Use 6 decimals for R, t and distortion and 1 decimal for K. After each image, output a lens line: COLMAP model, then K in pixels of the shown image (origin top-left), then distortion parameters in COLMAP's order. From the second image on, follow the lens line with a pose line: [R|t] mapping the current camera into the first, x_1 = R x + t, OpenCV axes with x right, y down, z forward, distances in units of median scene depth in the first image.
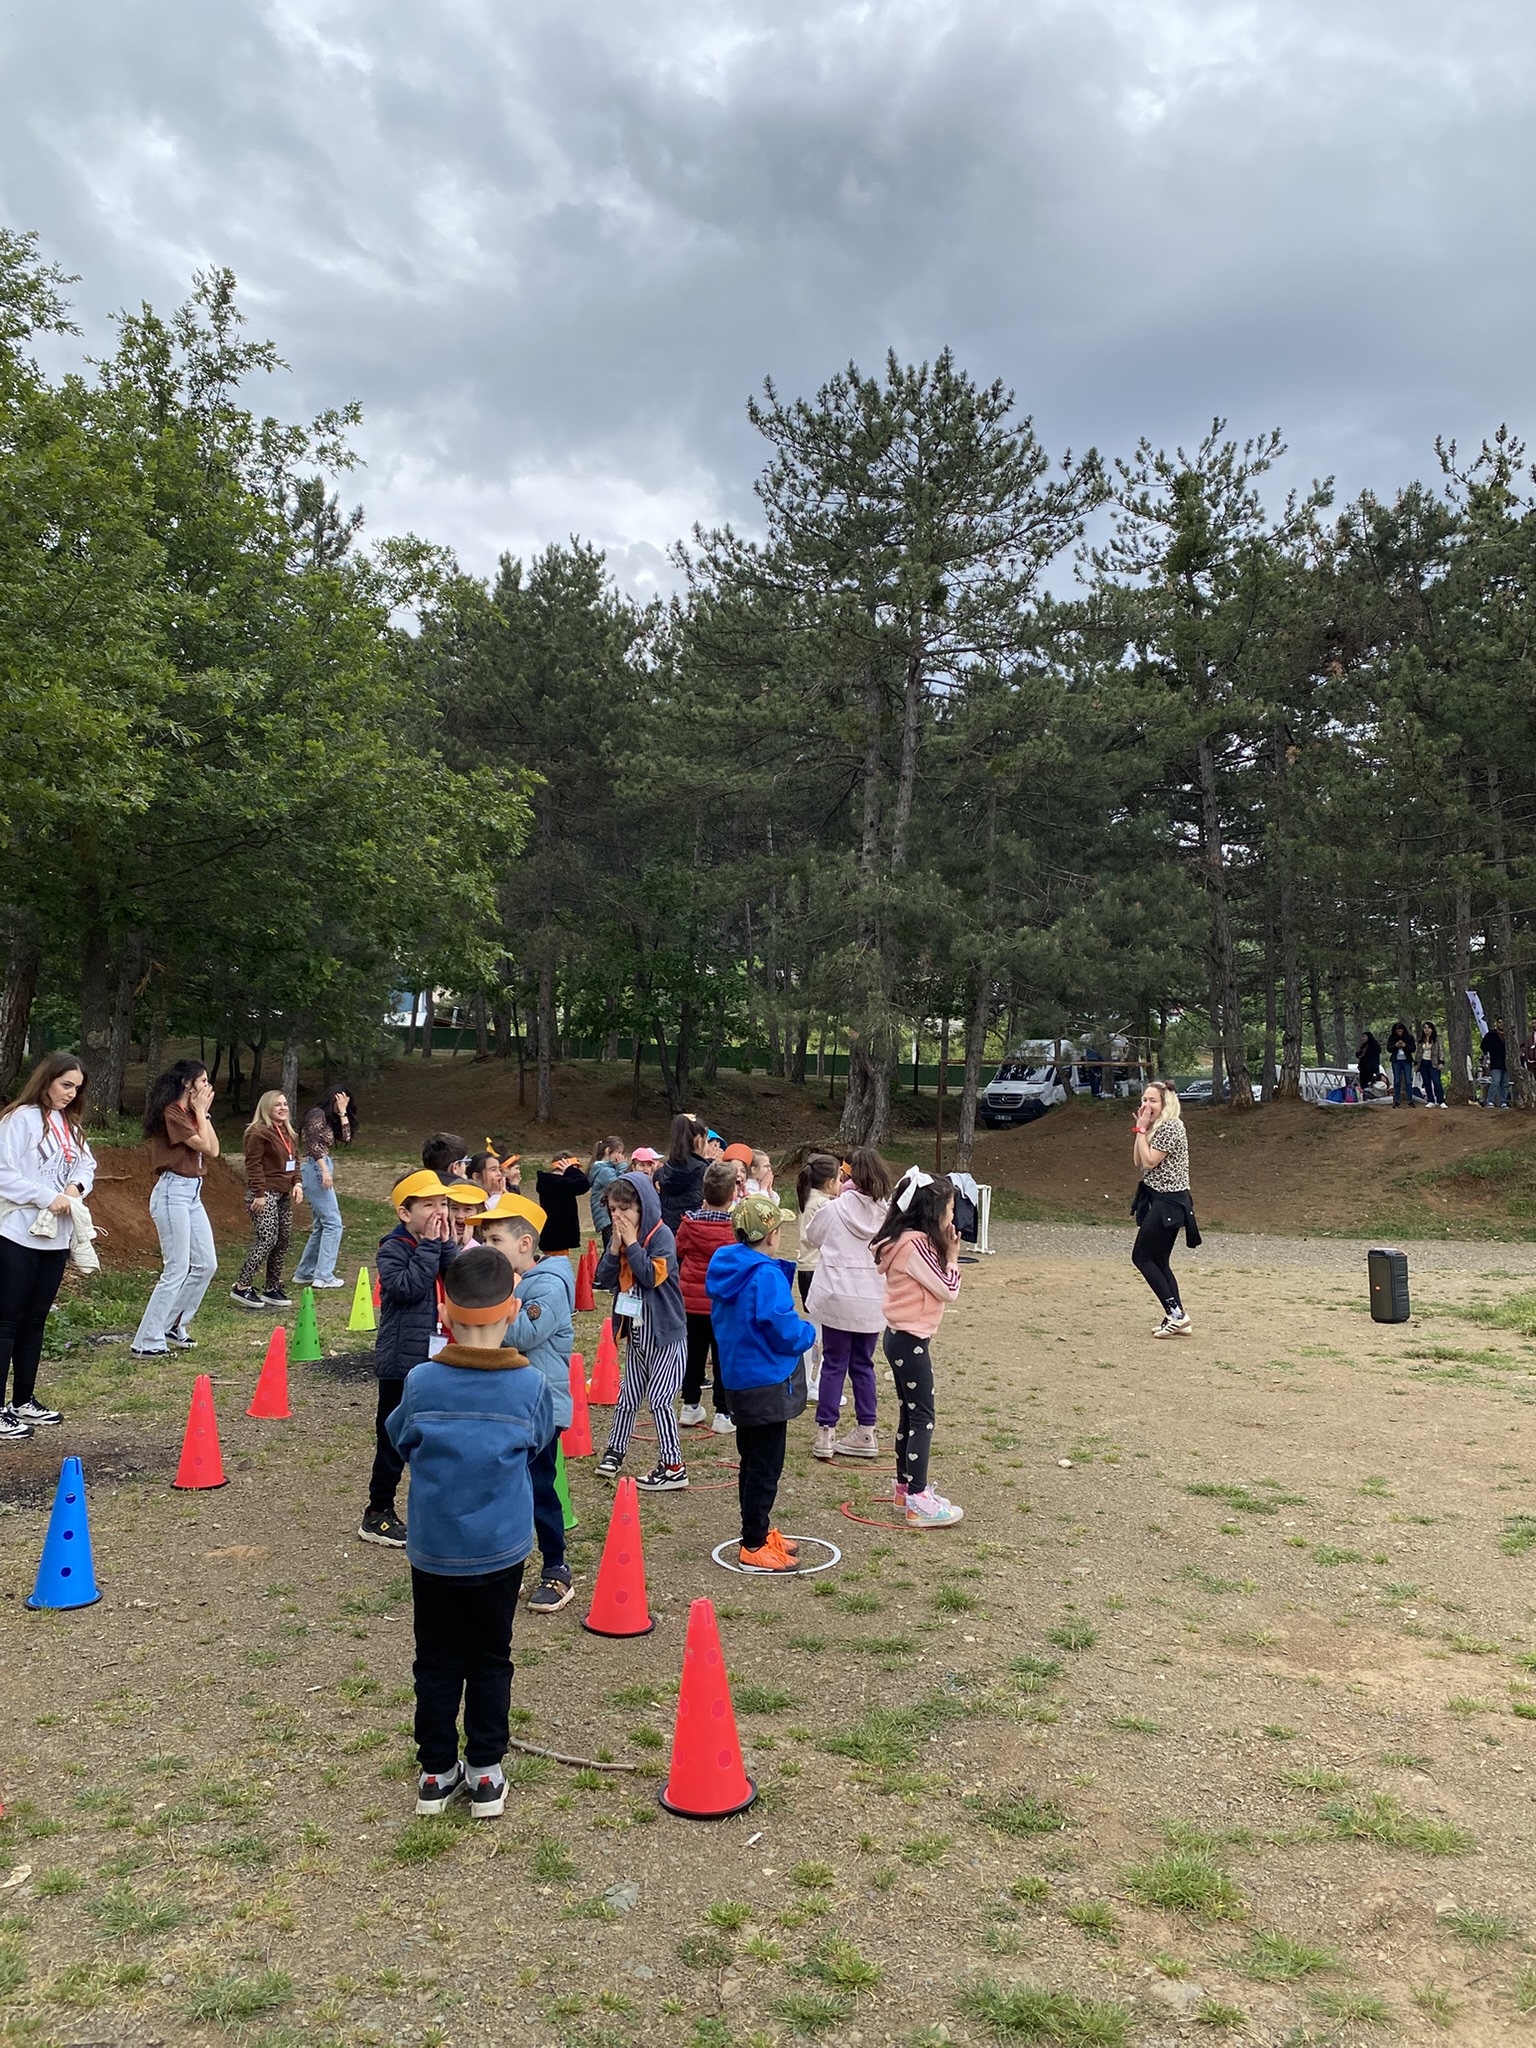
lens RADIAL K [[1519.8, 0, 755.4], [0, 1519.8, 1013.7], [0, 0, 1]] dist [0.006718, -0.016136]
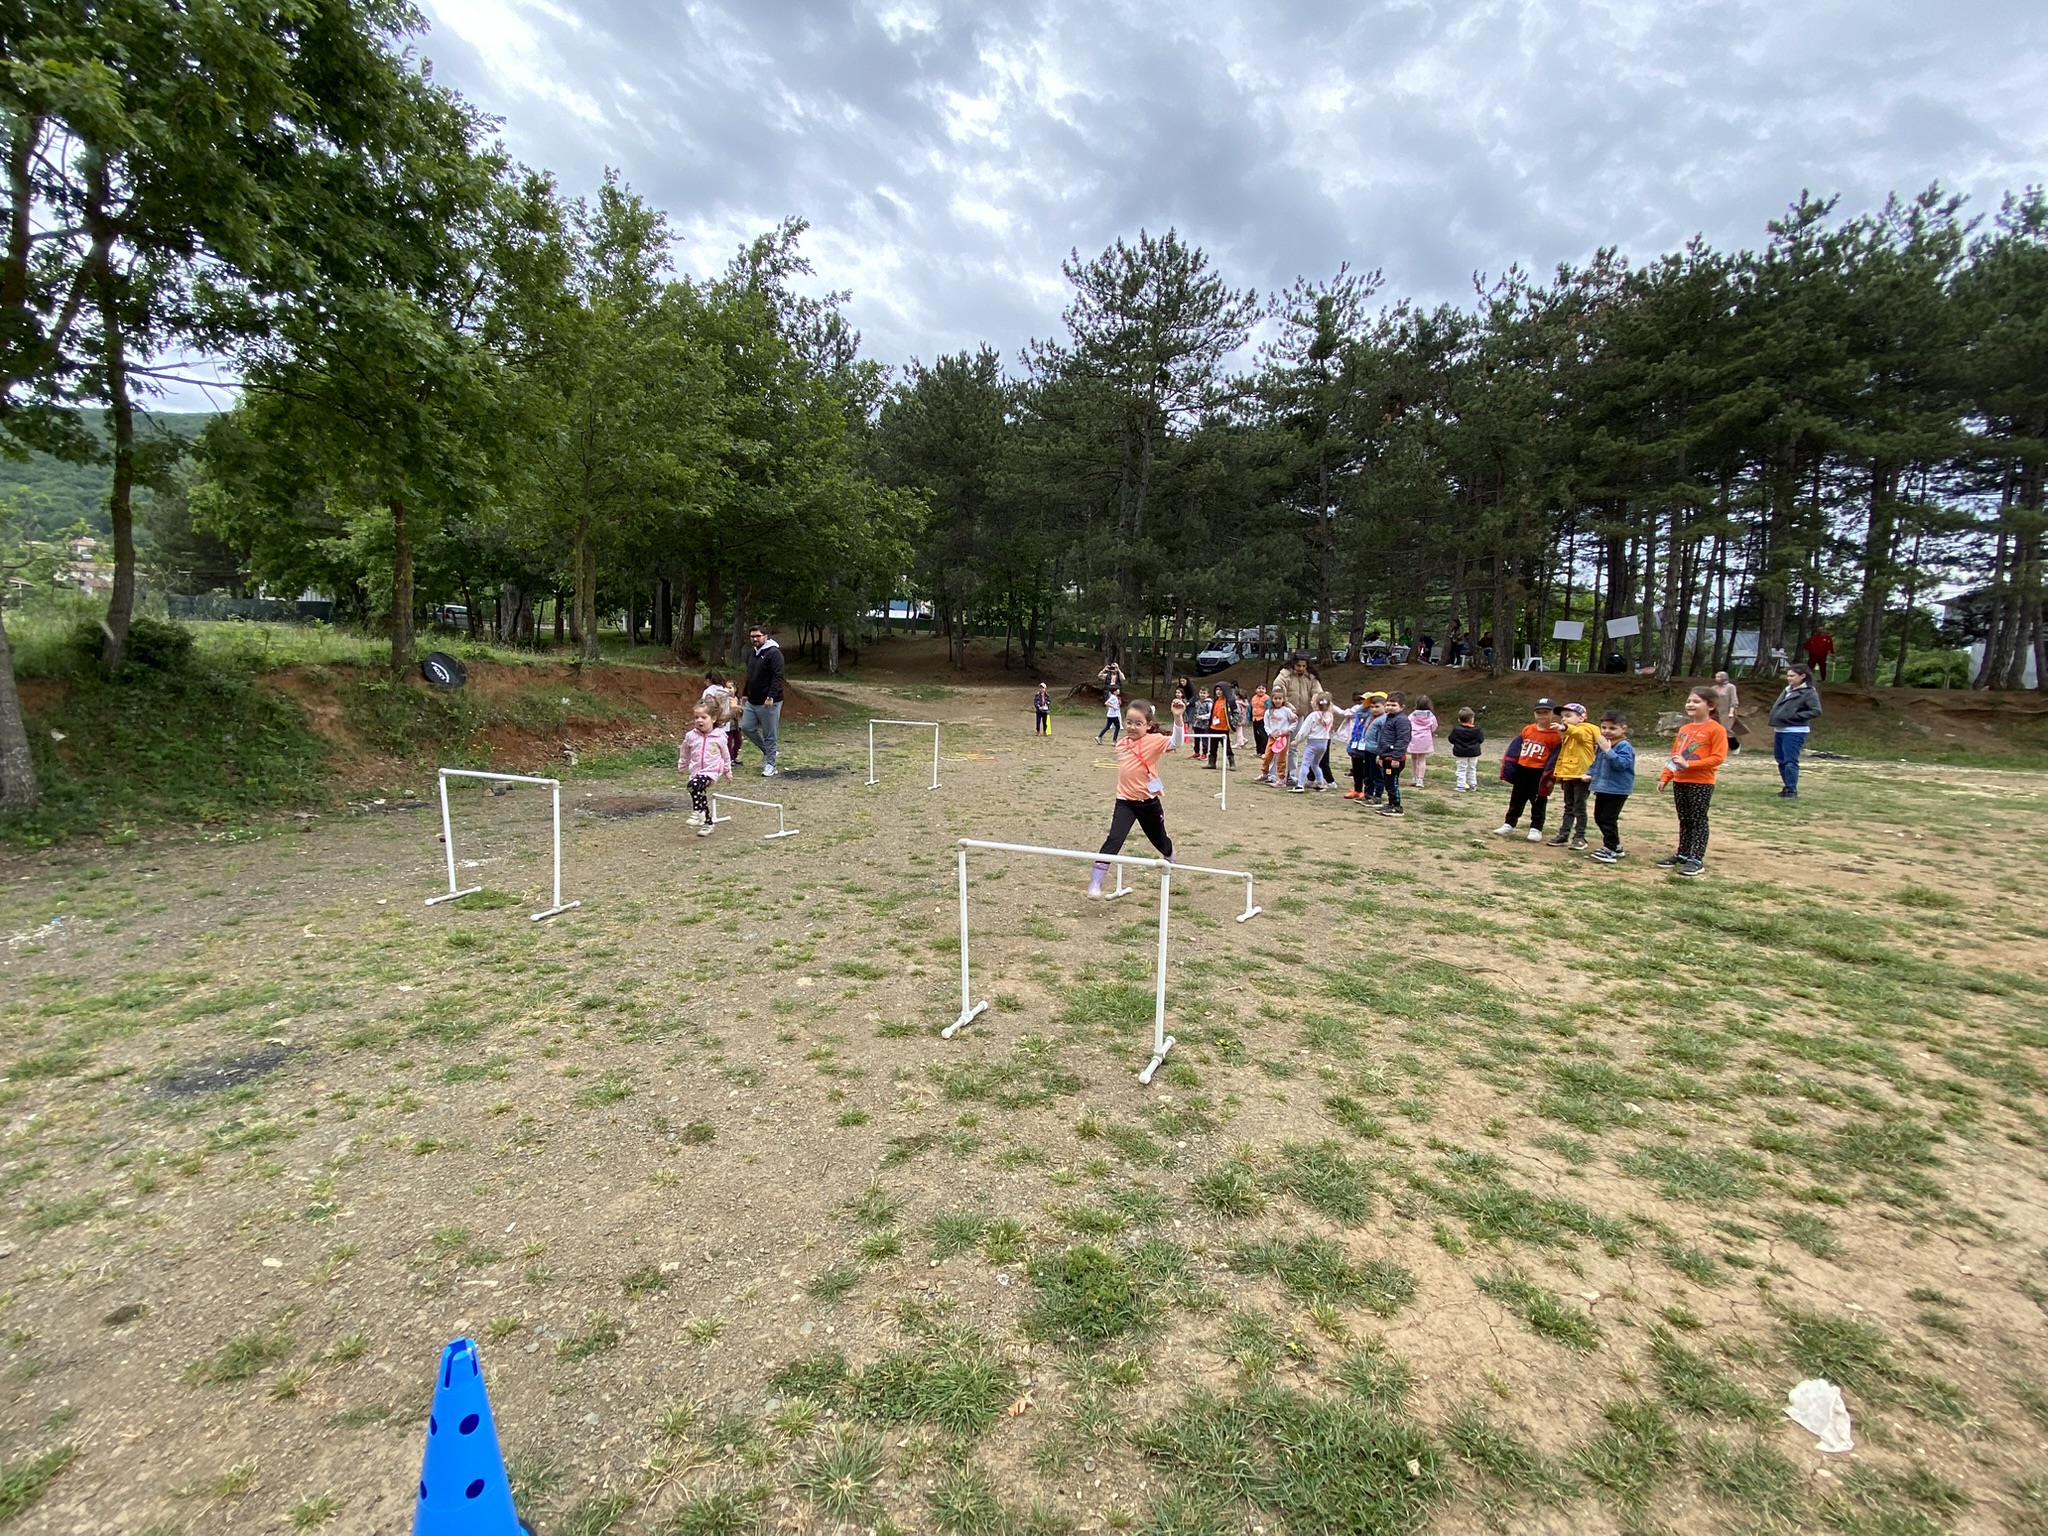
lens RADIAL K [[802.8, 0, 1025.2], [0, 802.8, 777.6], [0, 0, 1]] dist [-0.020389, -0.000677]
pose [[0.995940, 0.018492, -0.088105, 0.045065], [-0.000413, 0.979604, 0.200938, -0.001515], [0.090024, -0.200086, 0.975634, -0.029664]]
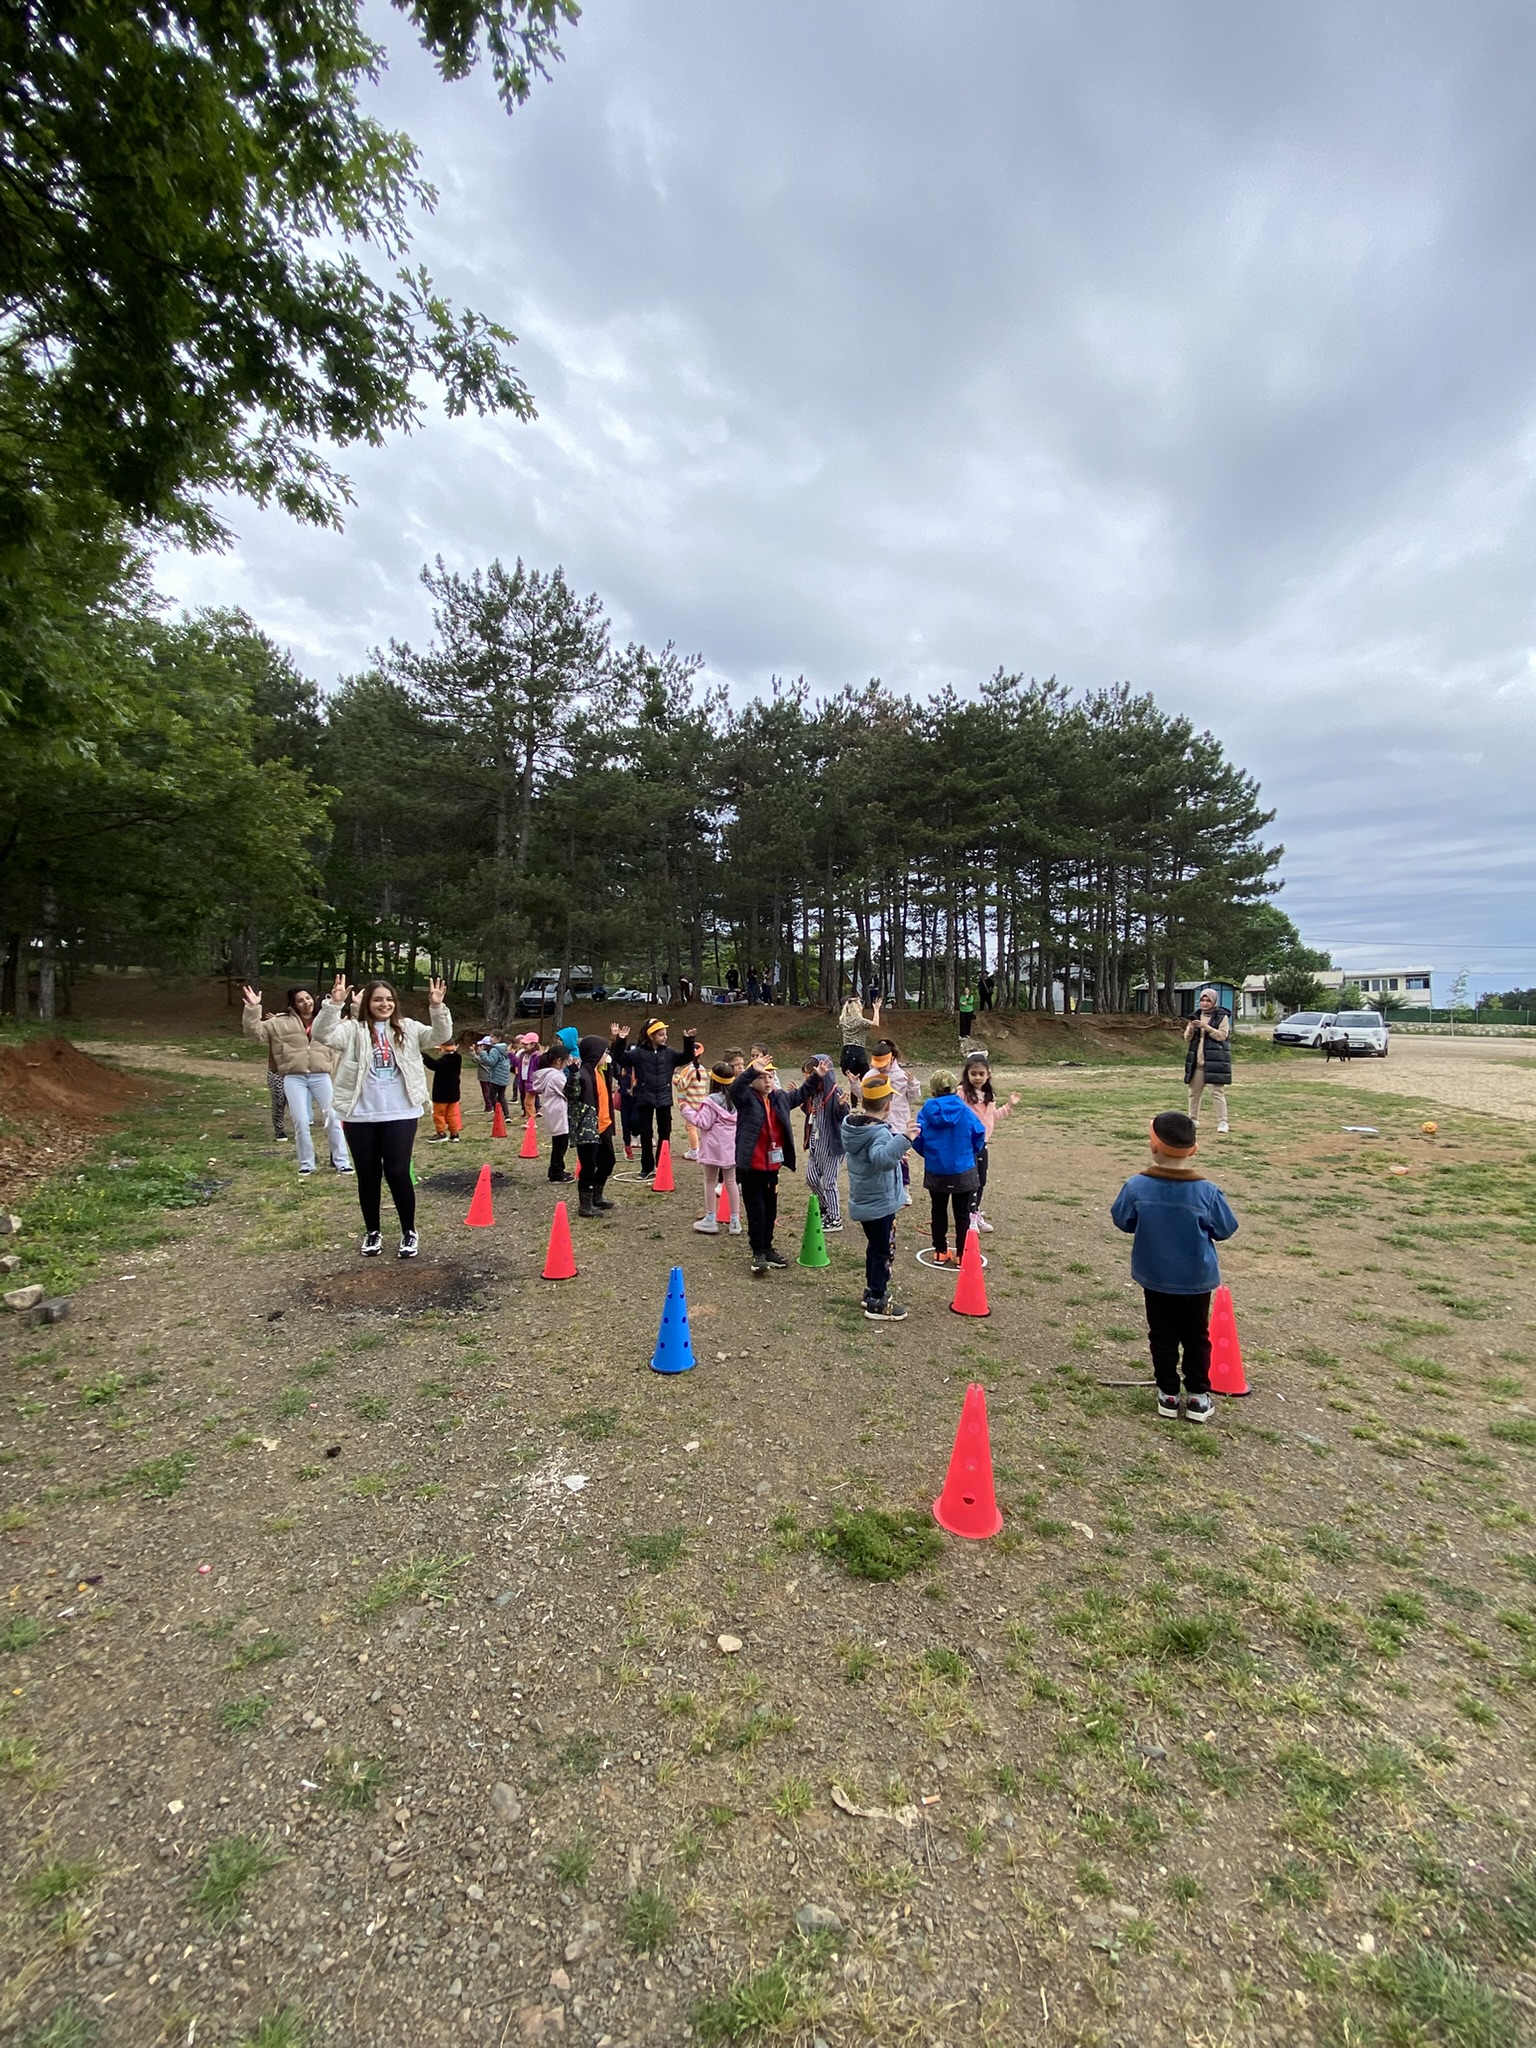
lens RADIAL K [[802.8, 0, 776.9], [0, 802.8, 1028.5], [0, 0, 1]] dist [-0.020389, -0.000677]
pose [[0.865376, -0.014984, 0.500900, -0.110493], [-0.031086, 0.996023, 0.083499, -0.000075], [-0.500159, -0.087829, 0.861468, 0.051482]]
